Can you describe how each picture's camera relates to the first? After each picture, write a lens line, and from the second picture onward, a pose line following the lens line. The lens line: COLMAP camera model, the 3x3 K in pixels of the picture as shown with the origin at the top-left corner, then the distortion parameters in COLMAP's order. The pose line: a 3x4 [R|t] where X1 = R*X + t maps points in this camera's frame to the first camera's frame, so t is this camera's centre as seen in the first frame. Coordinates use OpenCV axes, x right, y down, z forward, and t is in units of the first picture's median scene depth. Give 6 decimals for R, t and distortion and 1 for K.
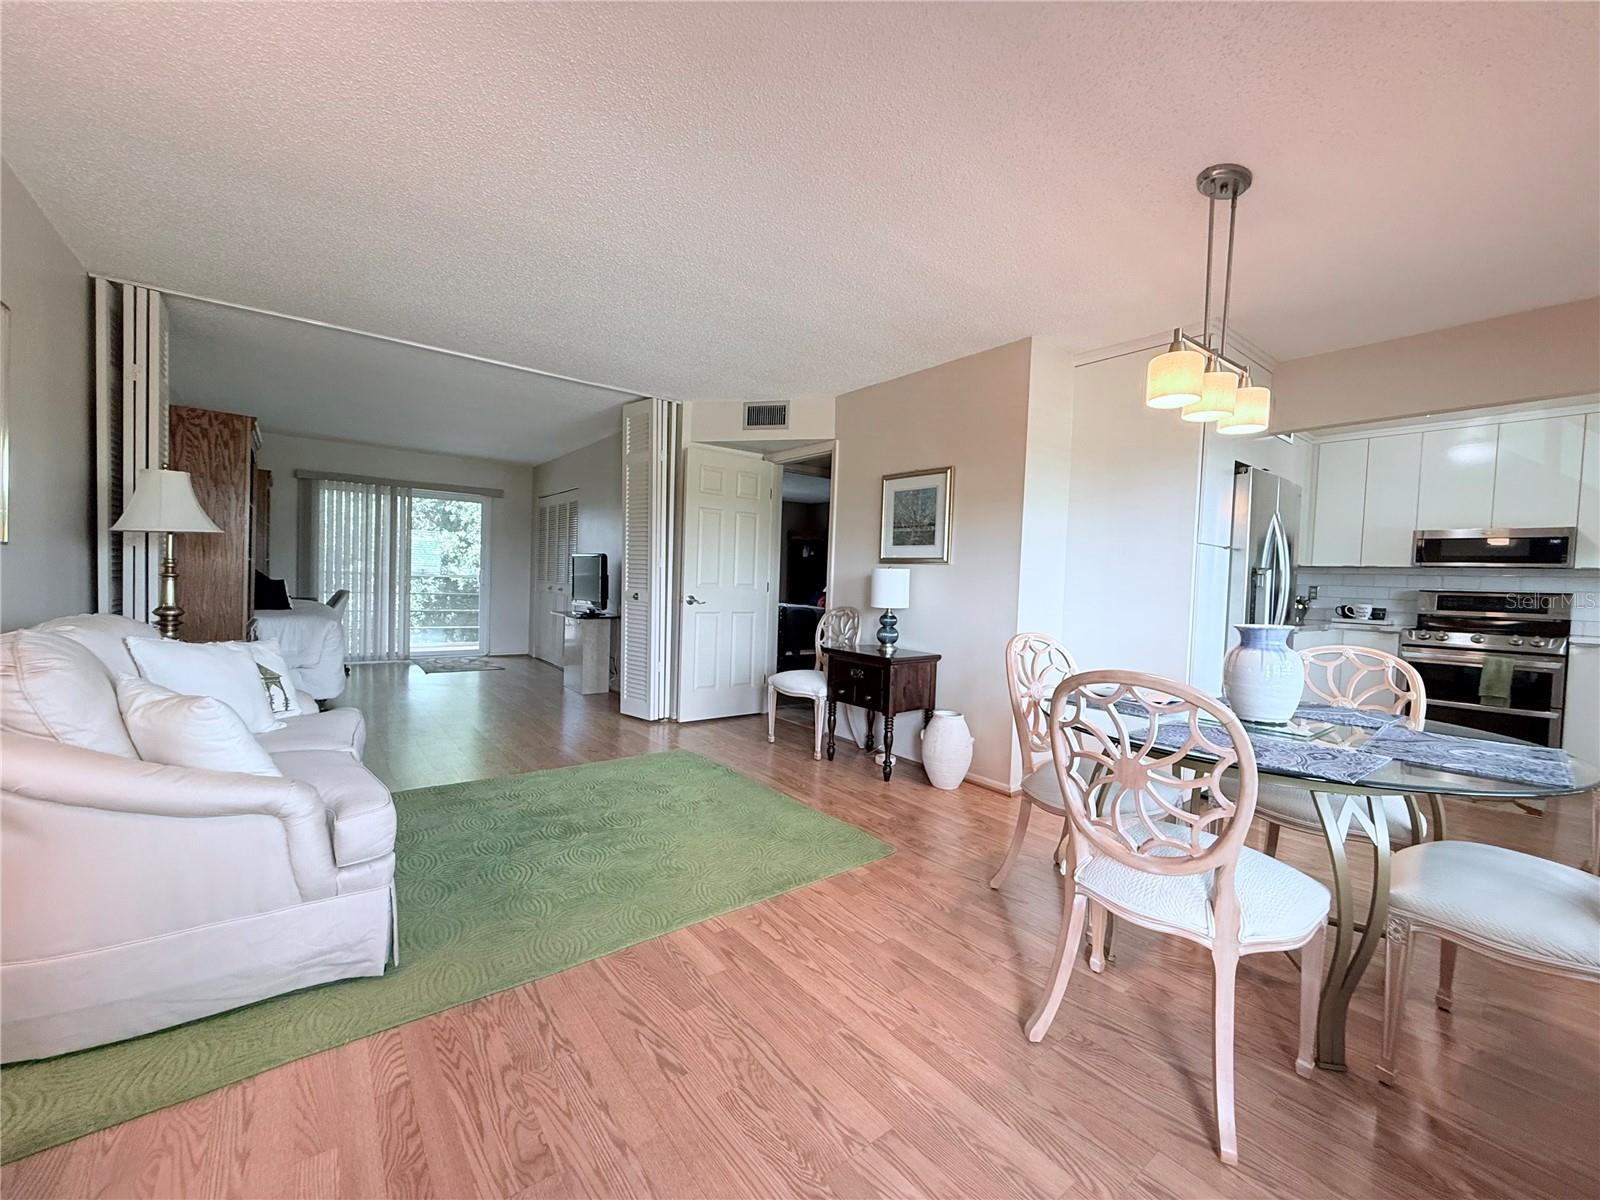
lens RADIAL K [[638.9, 0, 801.4], [0, 638.9, 598.2], [0, 0, 1]] dist [-0.000223, 0.000181]
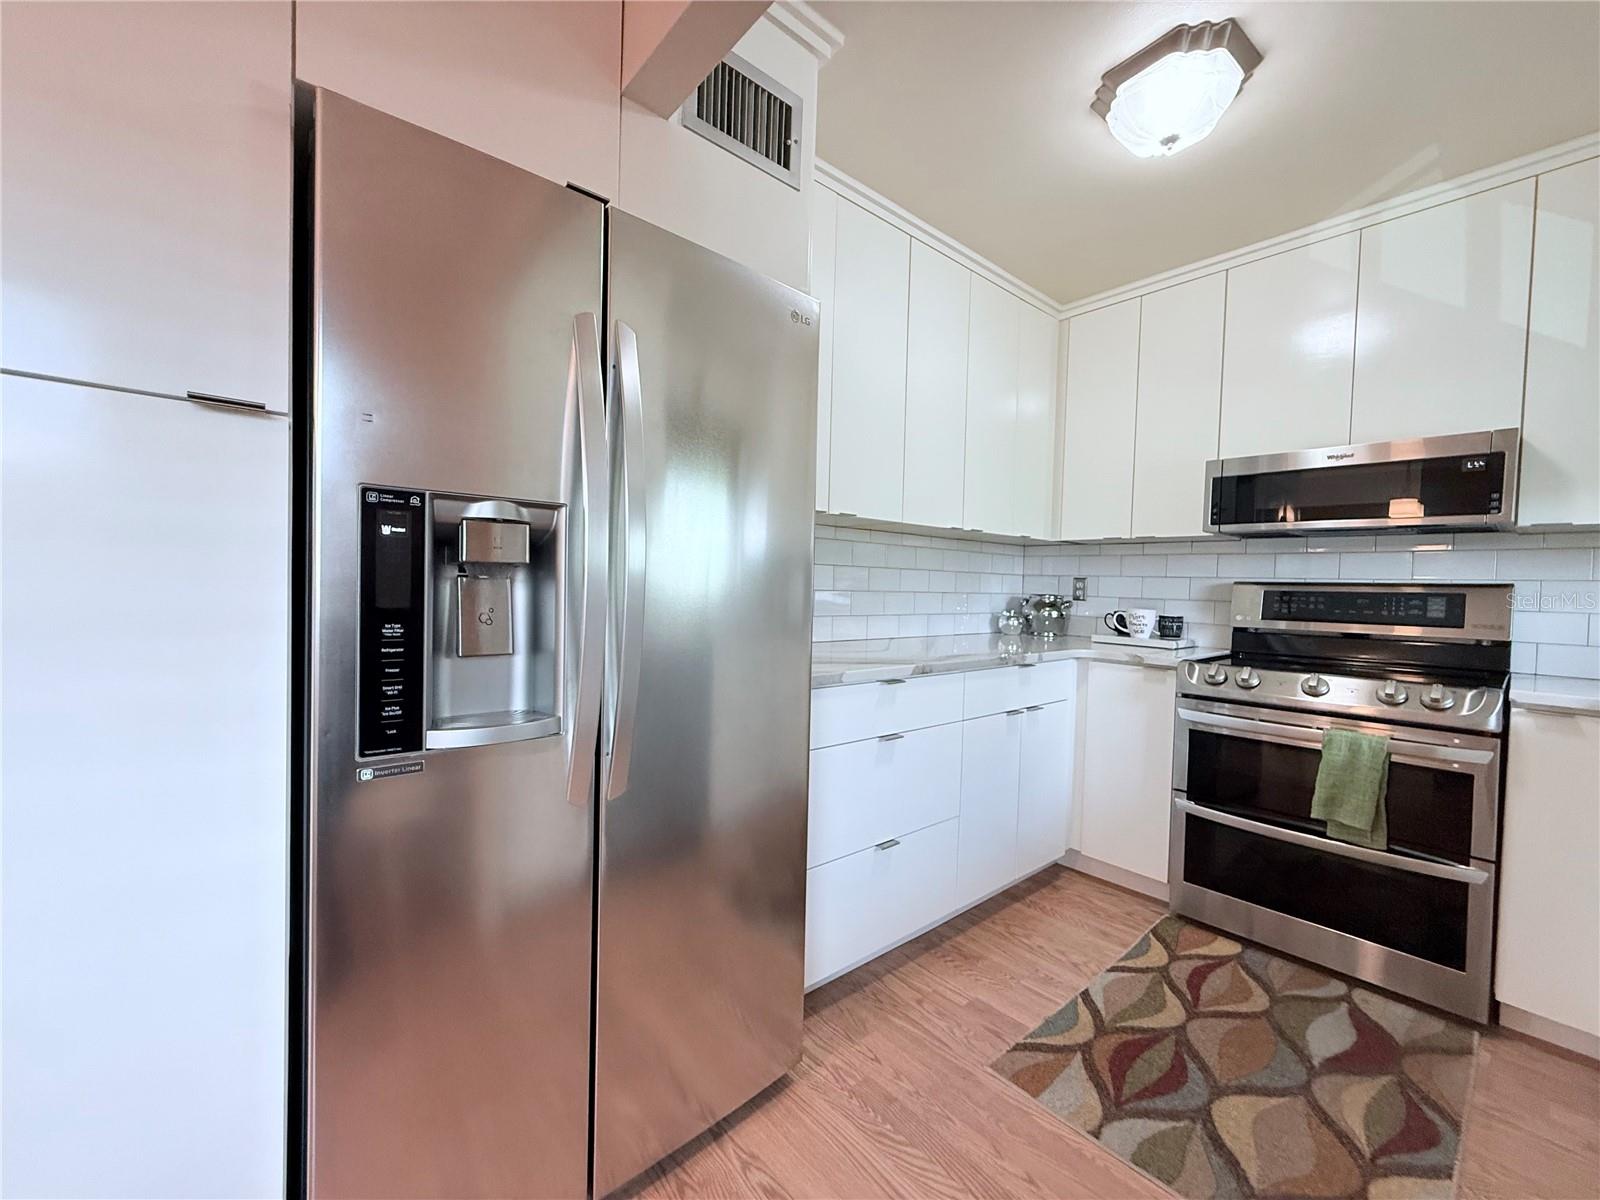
lens RADIAL K [[633.6, 0, 797.3], [0, 633.6, 593.3], [0, 0, 1]] dist [0.000545, 0.000204]
pose [[0.999342, -0.006620, 0.035655, 0.662501], [0.007166, 0.999859, -0.015213, 0.002394], [-0.035550, 0.015459, 0.999248, 0.551487]]
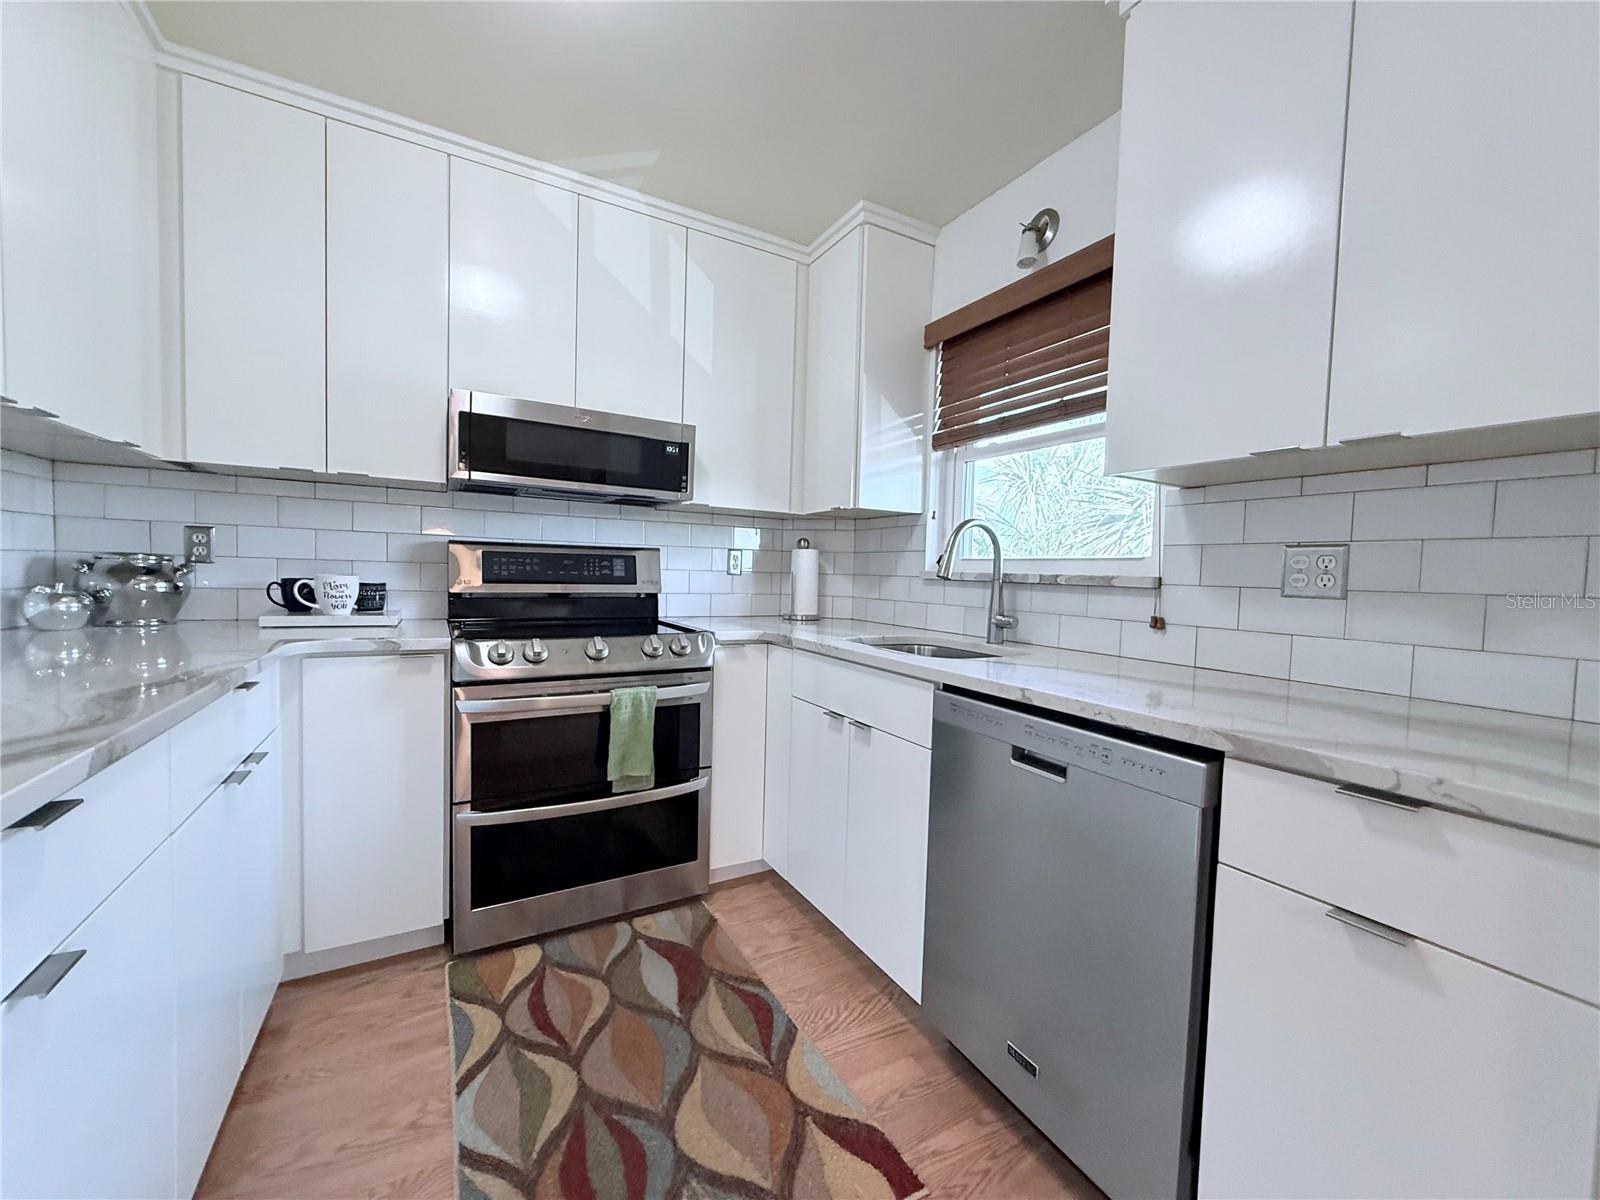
lens RADIAL K [[635.9, 0, 800.0], [0, 635.9, 600.0], [0, 0, 1]] dist [0.001214, -0.000194]
pose [[0.160813, -0.074419, 0.984175, 0.631886], [0.005582, 0.997206, 0.074492, -0.003035], [-0.986969, -0.006486, 0.160779, 0.768487]]
